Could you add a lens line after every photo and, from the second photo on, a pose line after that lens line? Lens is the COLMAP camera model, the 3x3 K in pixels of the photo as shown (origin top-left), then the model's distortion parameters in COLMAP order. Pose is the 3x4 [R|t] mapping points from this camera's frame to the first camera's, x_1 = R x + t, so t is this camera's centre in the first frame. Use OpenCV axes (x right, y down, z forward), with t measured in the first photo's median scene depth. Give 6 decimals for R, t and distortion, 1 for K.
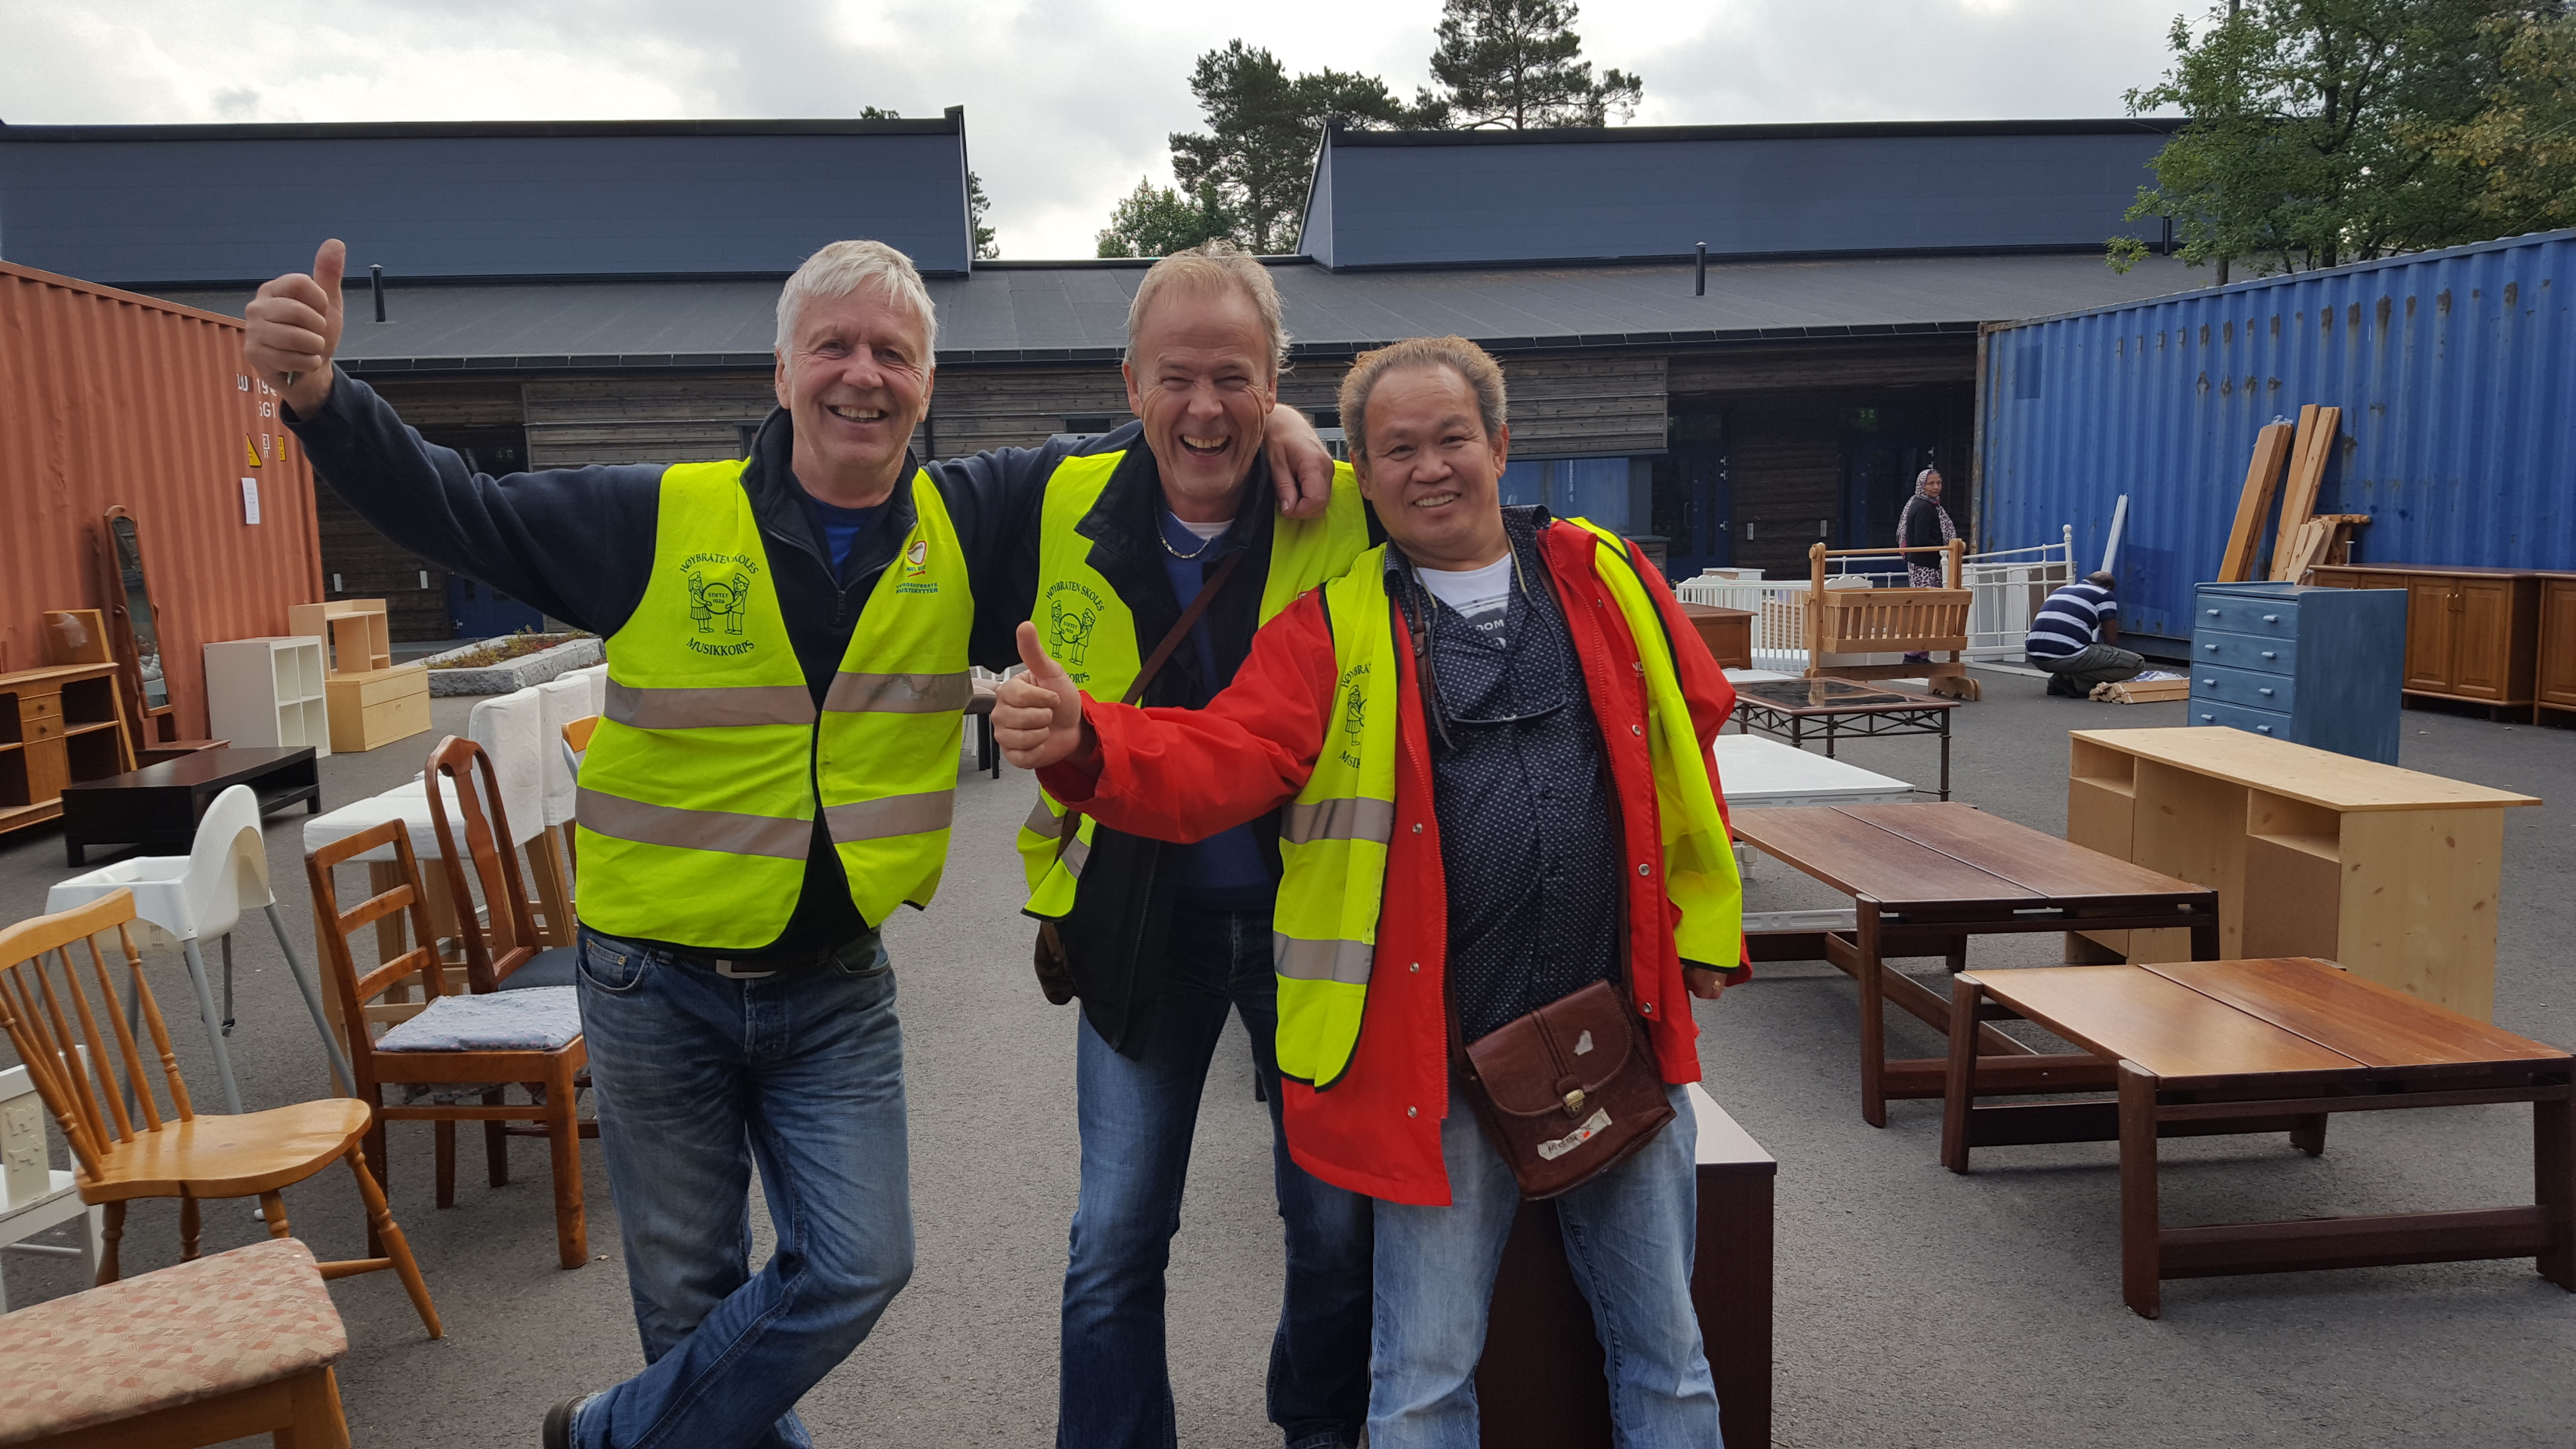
lens RADIAL K [[1887.9, 0, 1288.0], [0, 1887.9, 724.5], [0, 0, 1]] dist [0.108244, -0.175302]
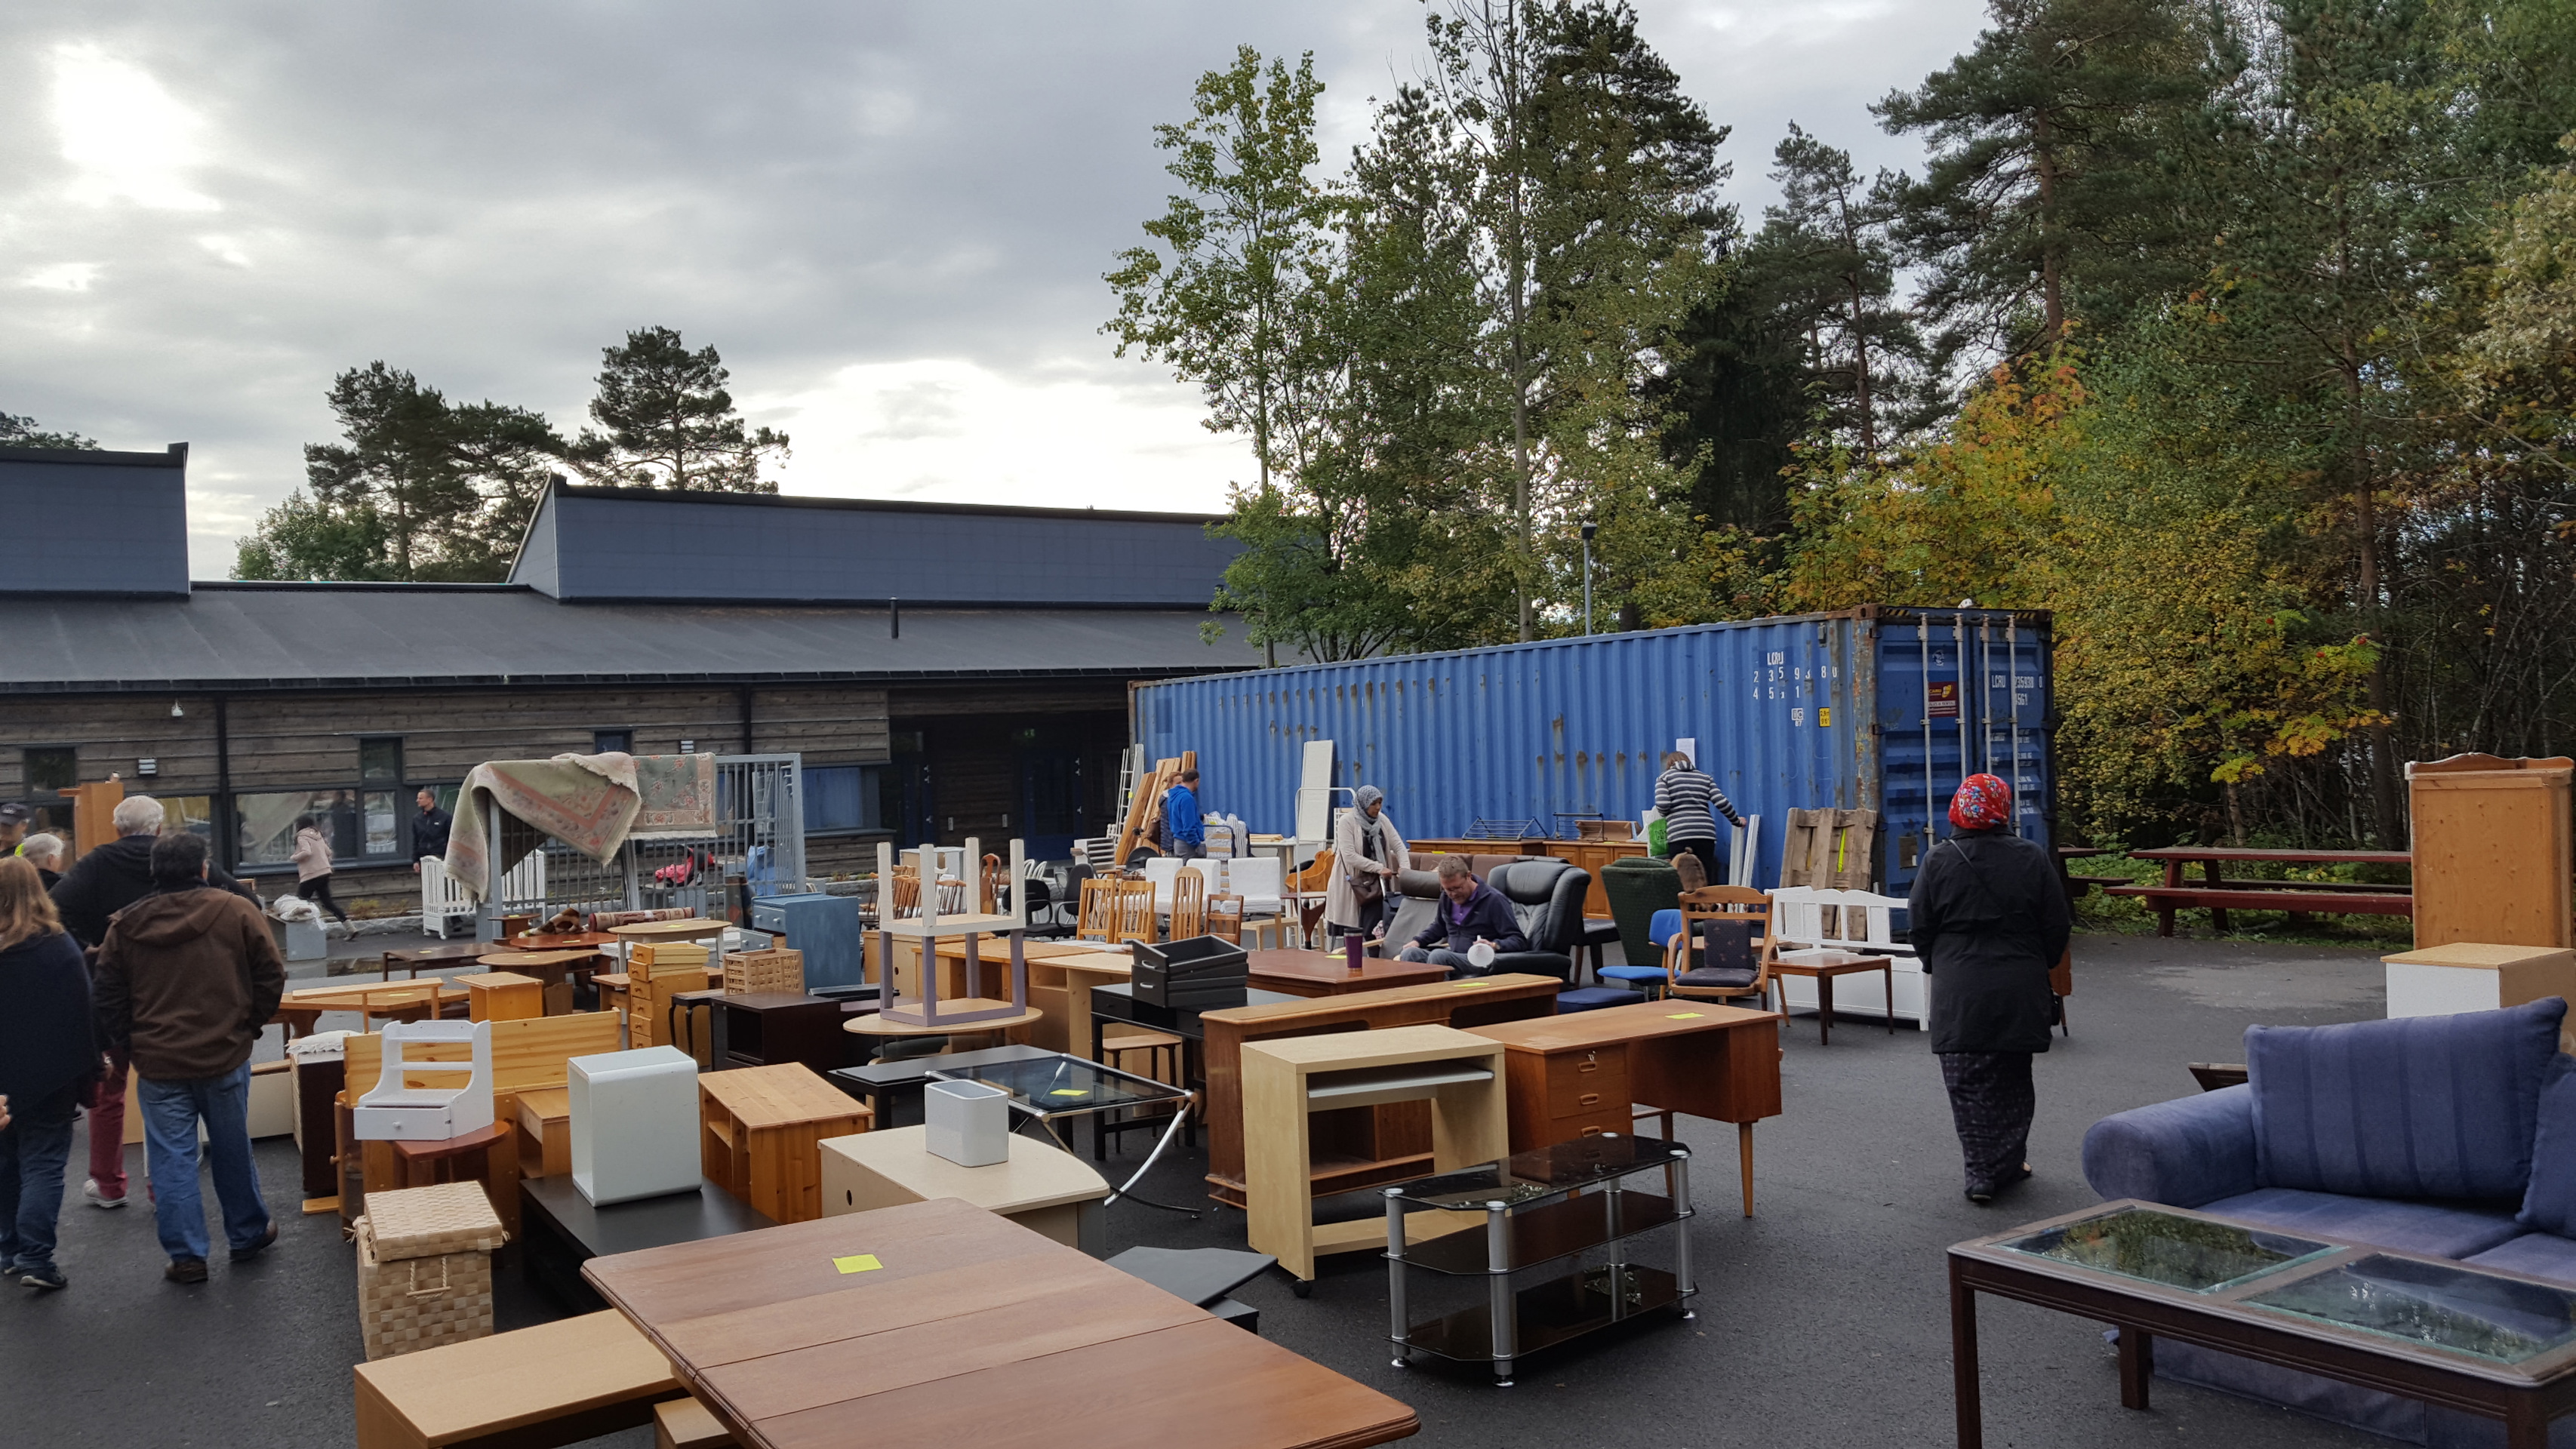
lens RADIAL K [[1887.9, 0, 1288.0], [0, 1887.9, 724.5], [0, 0, 1]] dist [0.108244, -0.175302]
pose [[0.887940, 0.001231, 0.459957, -0.117504], [0.067684, 0.988761, -0.133308, 0.015237], [-0.454952, 0.149501, 0.877877, -0.193293]]
